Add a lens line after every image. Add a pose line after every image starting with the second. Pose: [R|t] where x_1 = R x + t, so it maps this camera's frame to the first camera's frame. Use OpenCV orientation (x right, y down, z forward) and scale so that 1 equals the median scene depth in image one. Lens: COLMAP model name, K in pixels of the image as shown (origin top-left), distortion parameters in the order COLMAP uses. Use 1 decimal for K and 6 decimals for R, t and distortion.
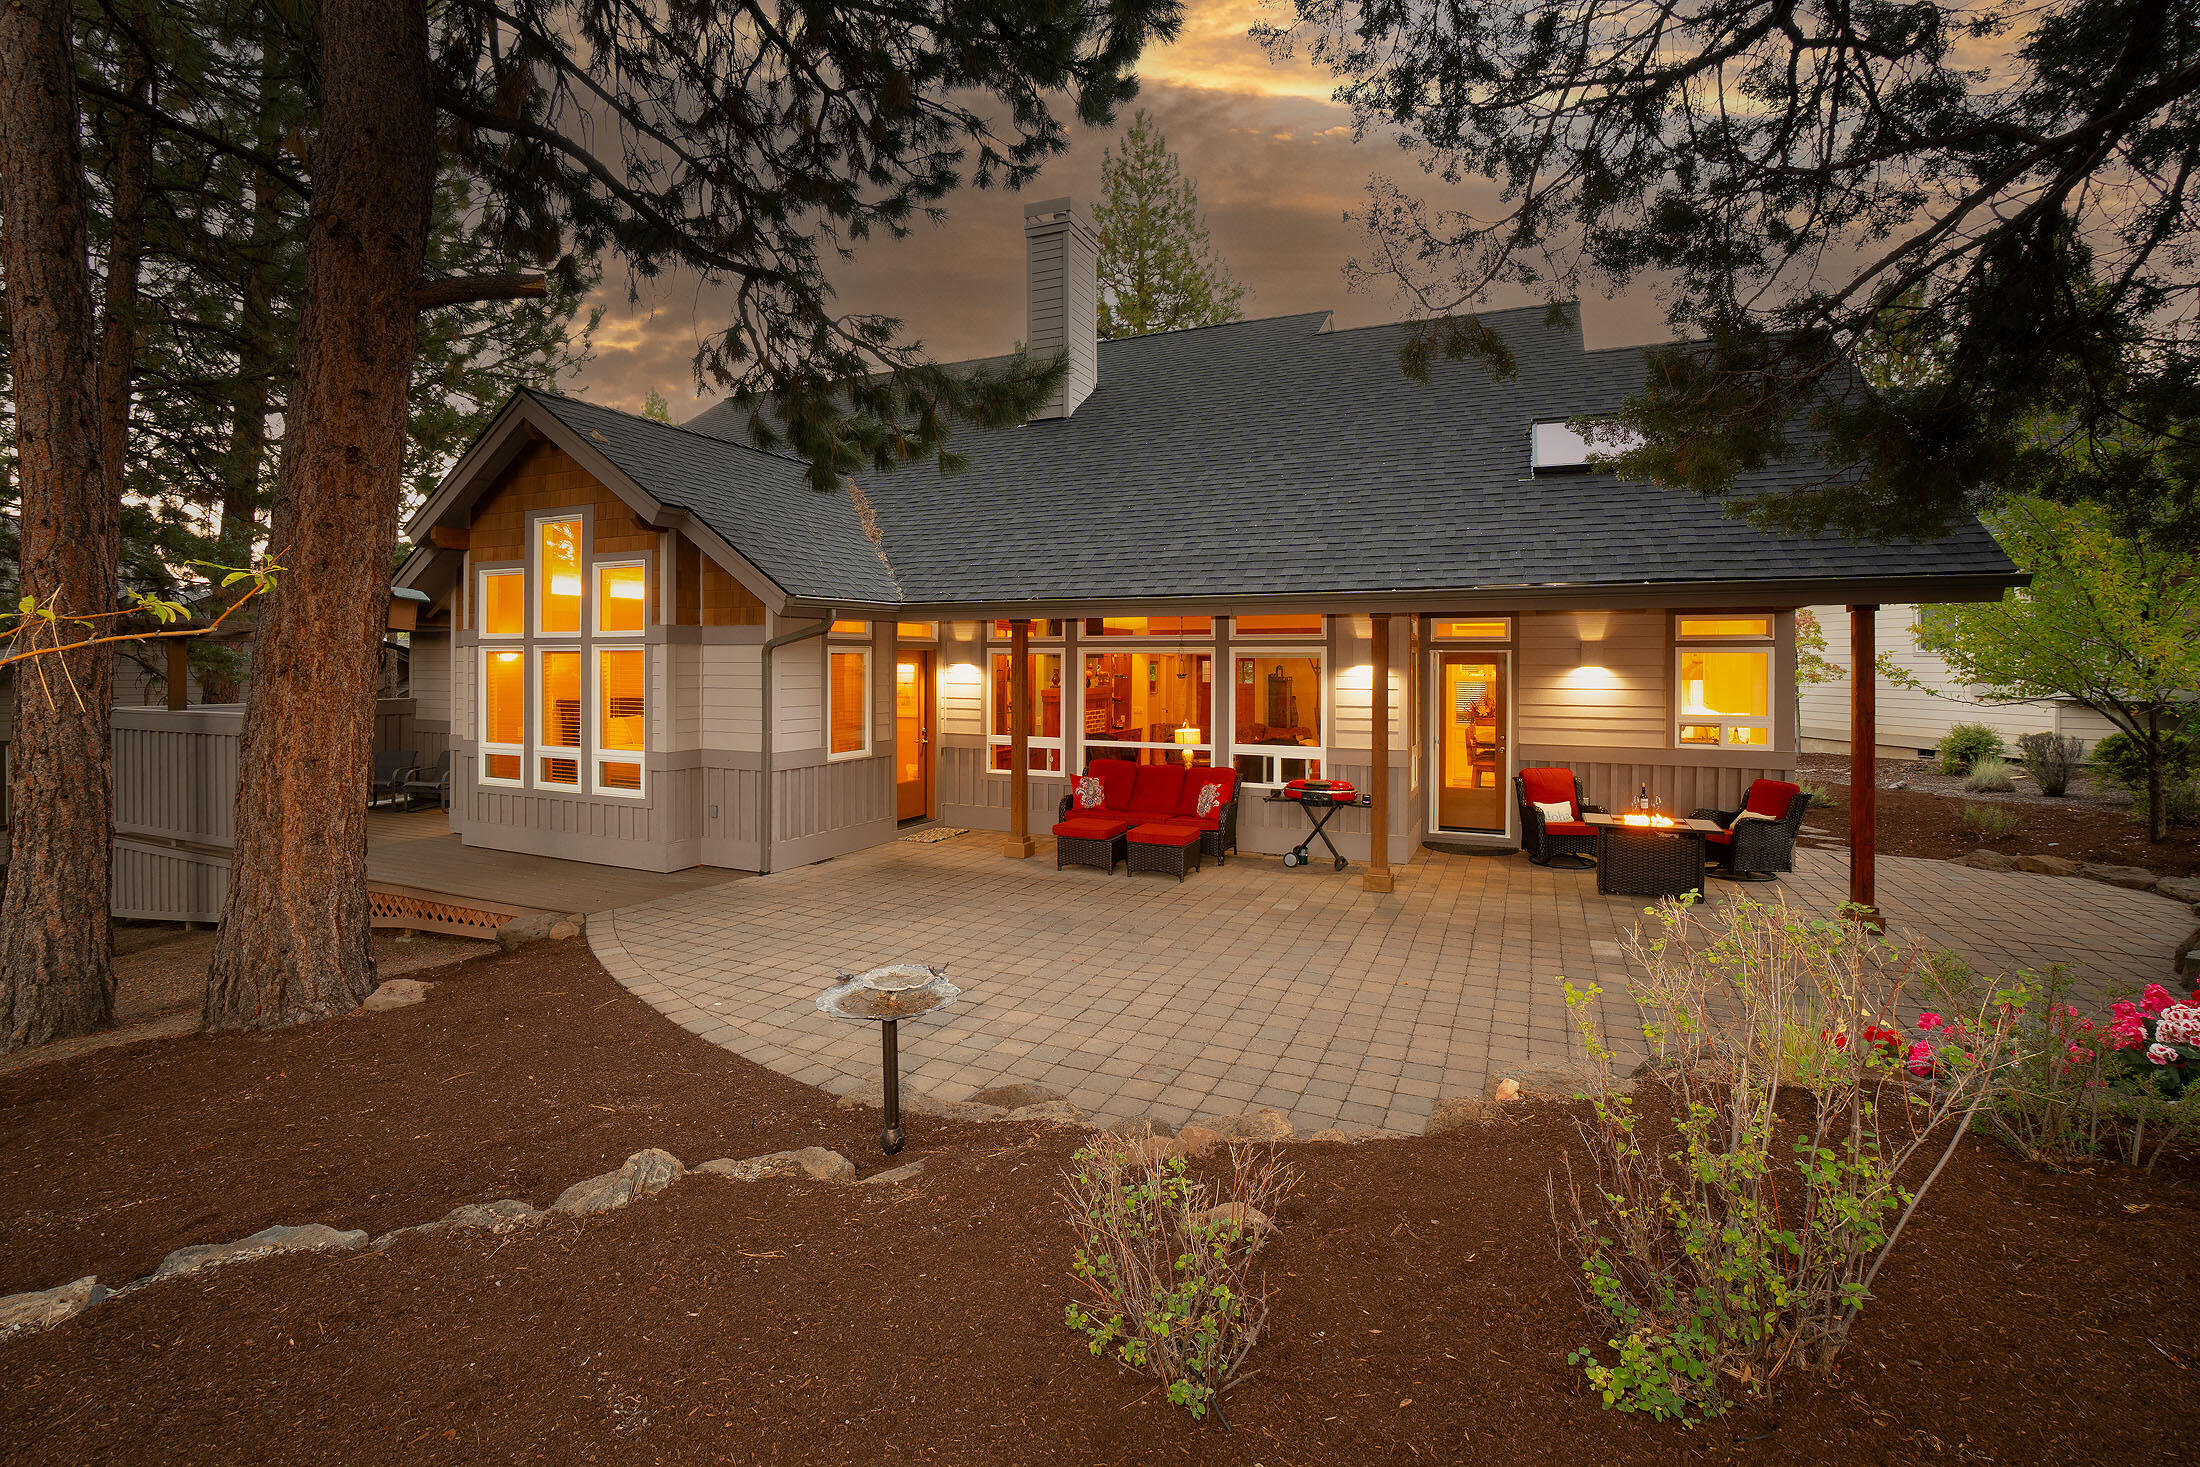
lens RADIAL K [[992.7, 0, 1149.4], [0, 992.7, 671.3], [0, 0, 1]] dist [-0.049108, 0.000173]
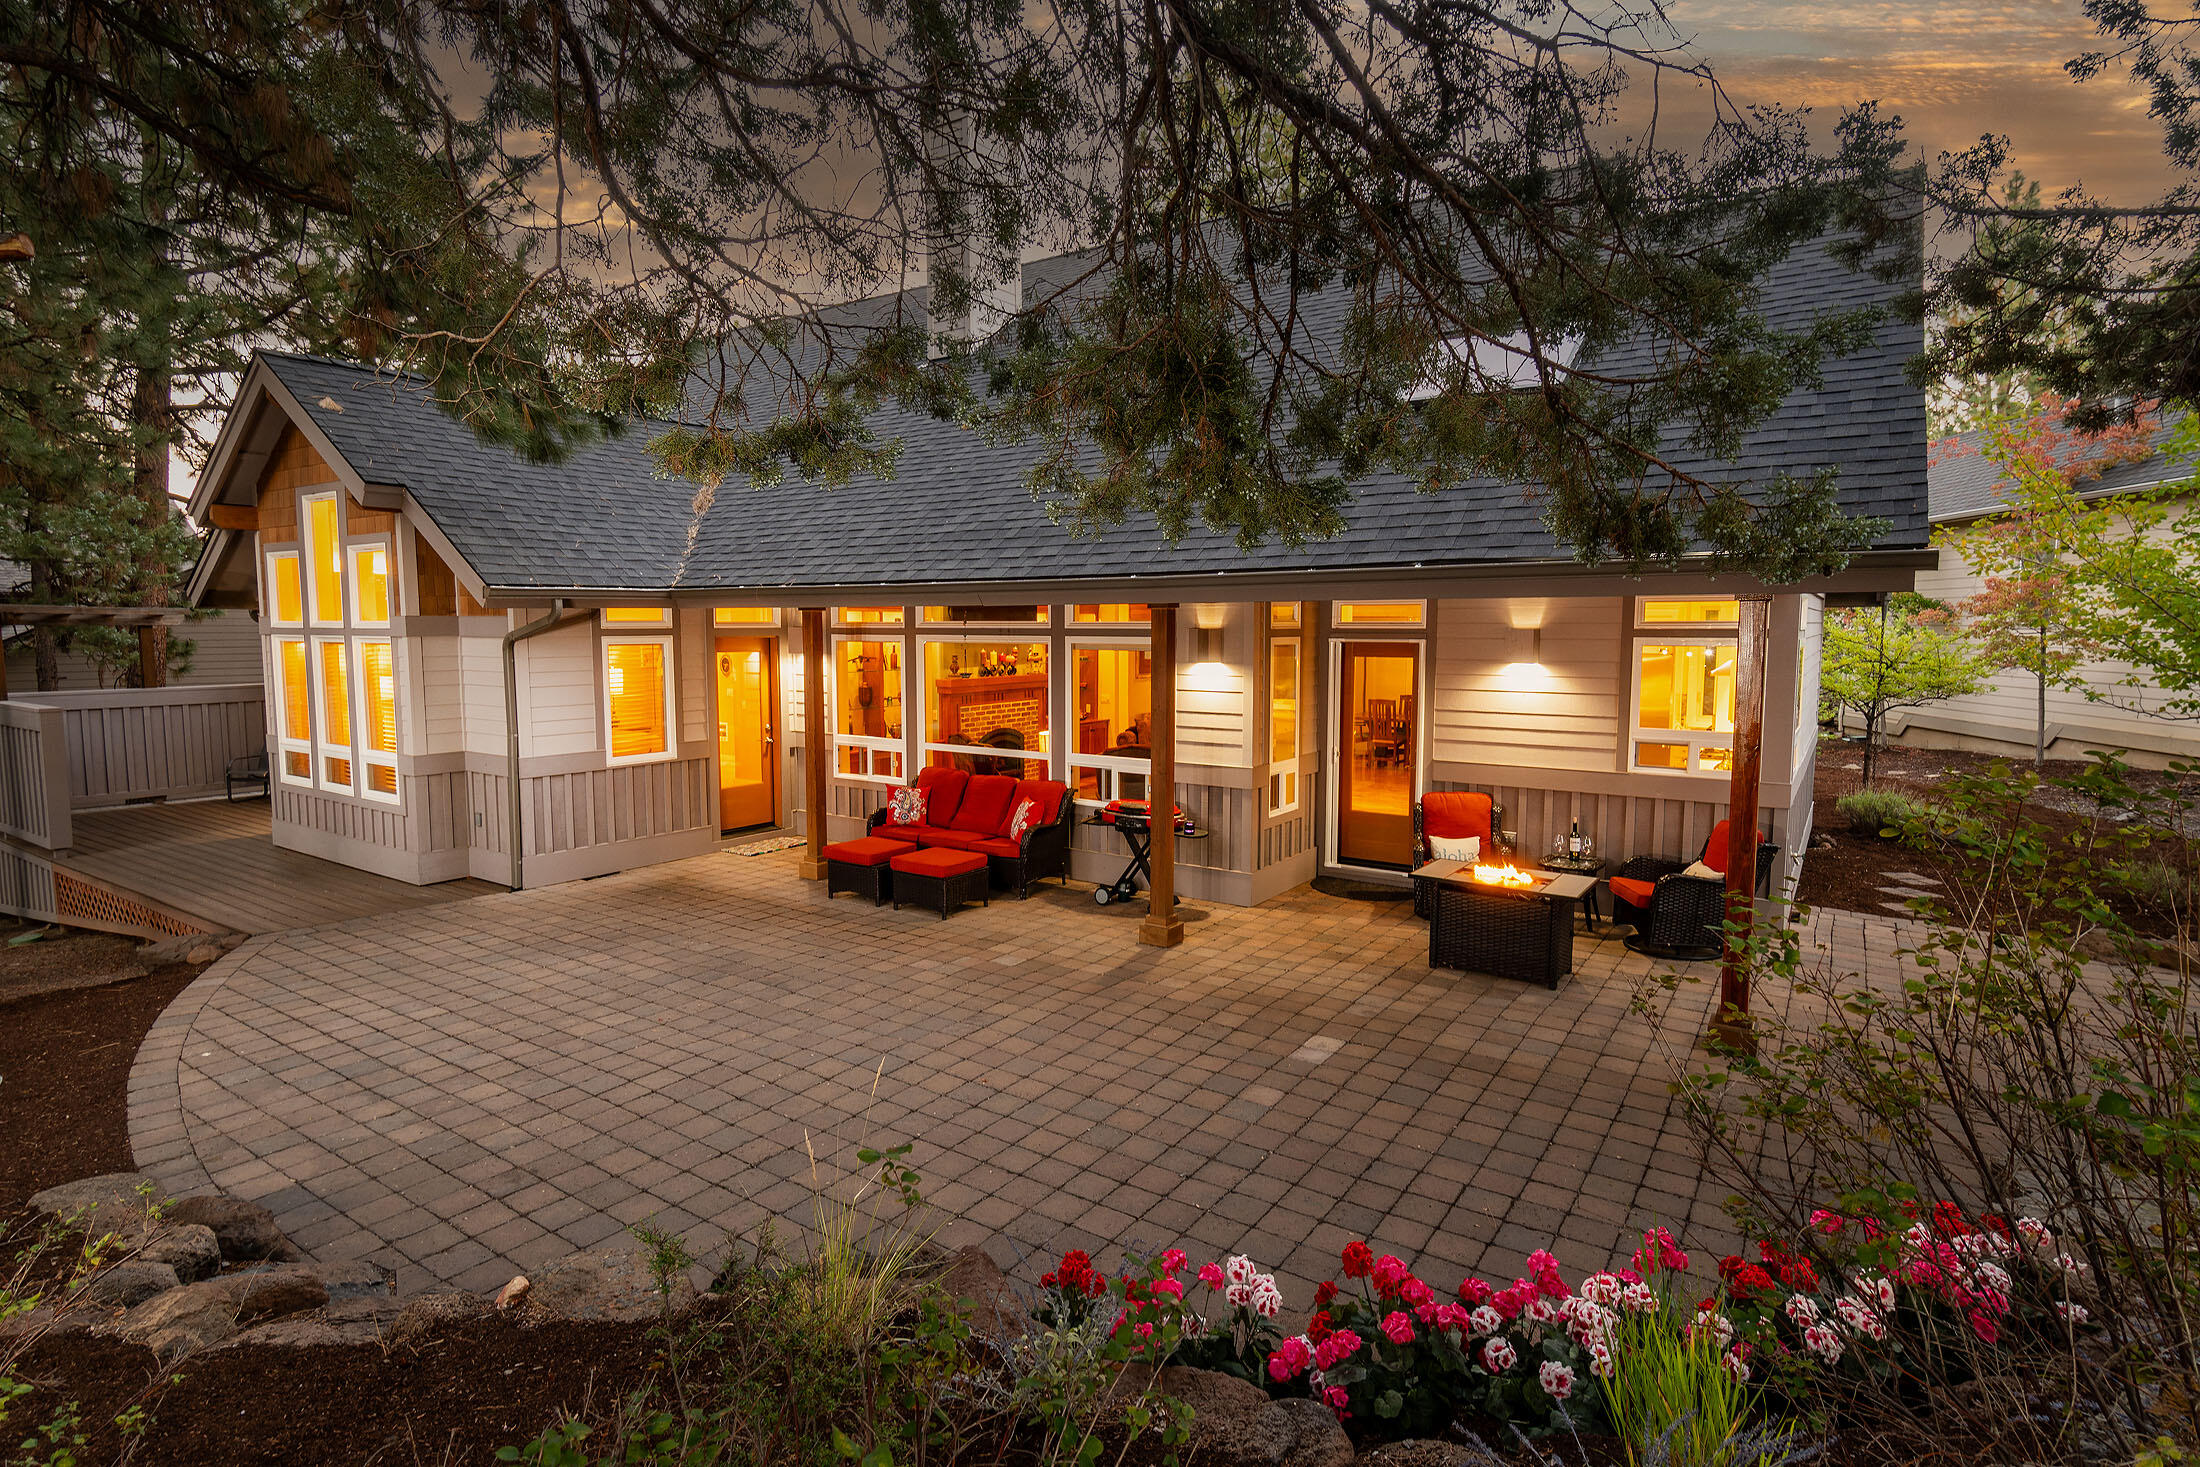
lens RADIAL K [[1123.3, 0, 1100.0], [0, 1123.3, 733.5], [0, 0, 1]] dist [0.005125, 0.001053]
pose [[0.982514, 0.016000, -0.185500, 0.301072], [-0.000513, 0.996530, 0.083238, -0.023198], [0.186188, -0.081687, 0.979113, 0.083224]]
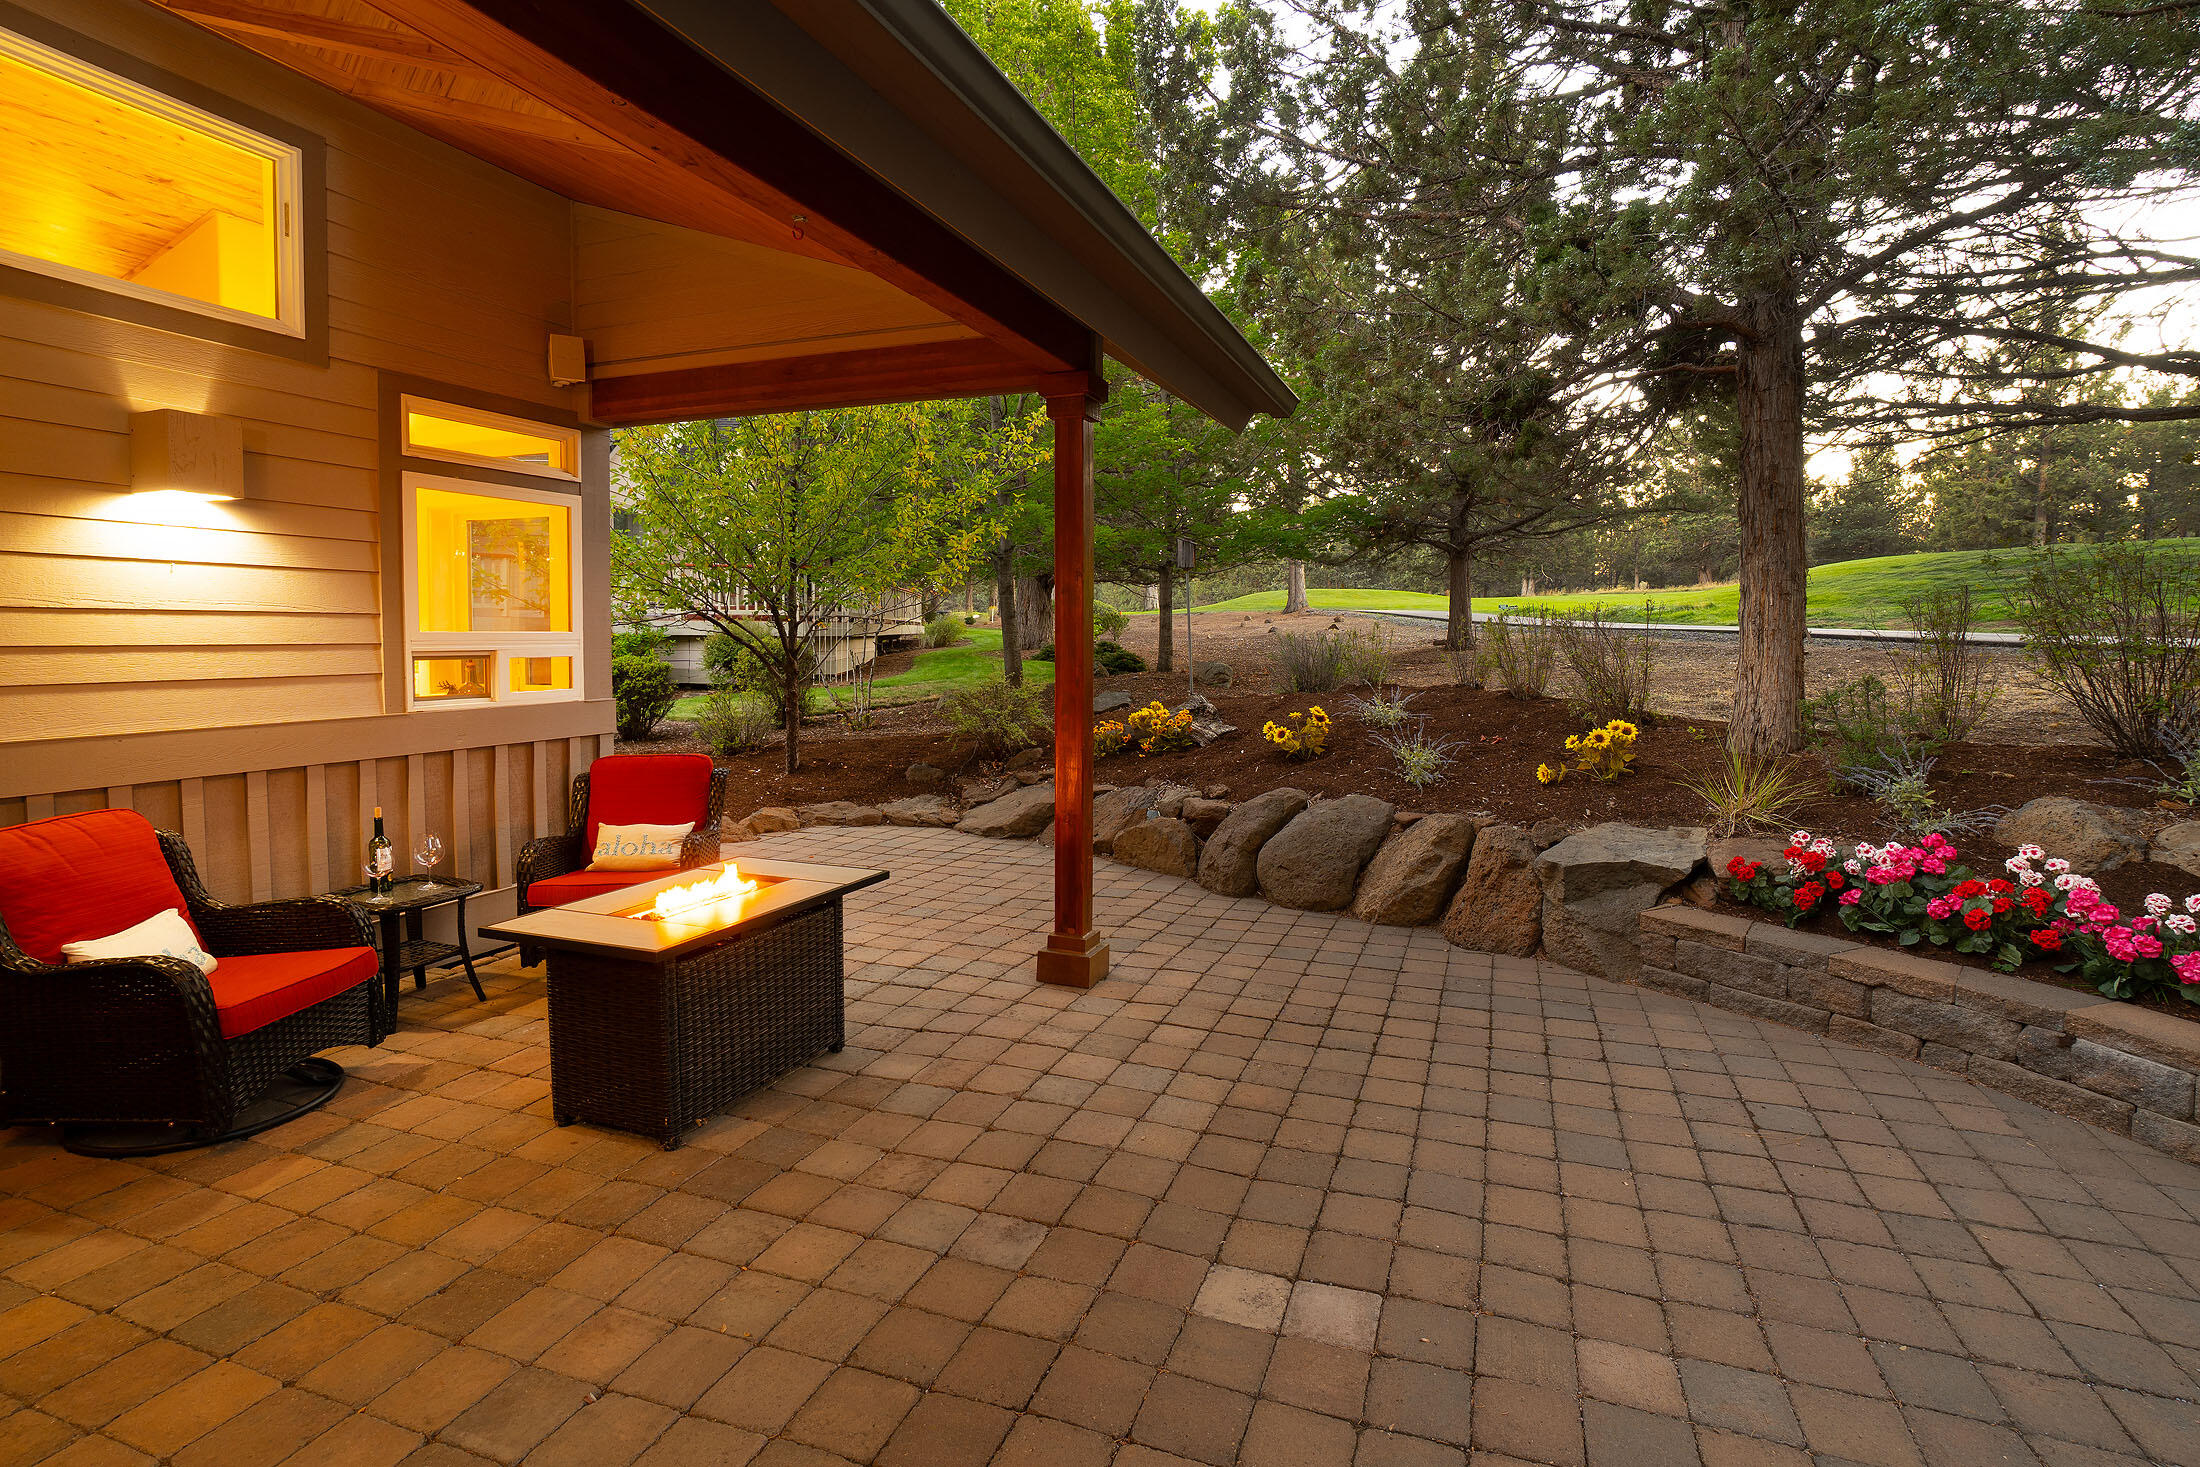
lens RADIAL K [[992.7, 0, 1149.4], [0, 992.7, 671.3], [0, 0, 1]] dist [-0.049108, 0.000173]
pose [[-0.070495, -0.034866, 0.996903, 0.106902], [0.009924, 0.999315, 0.035653, 0.050130], [-0.997463, 0.012406, -0.070101, 0.718786]]
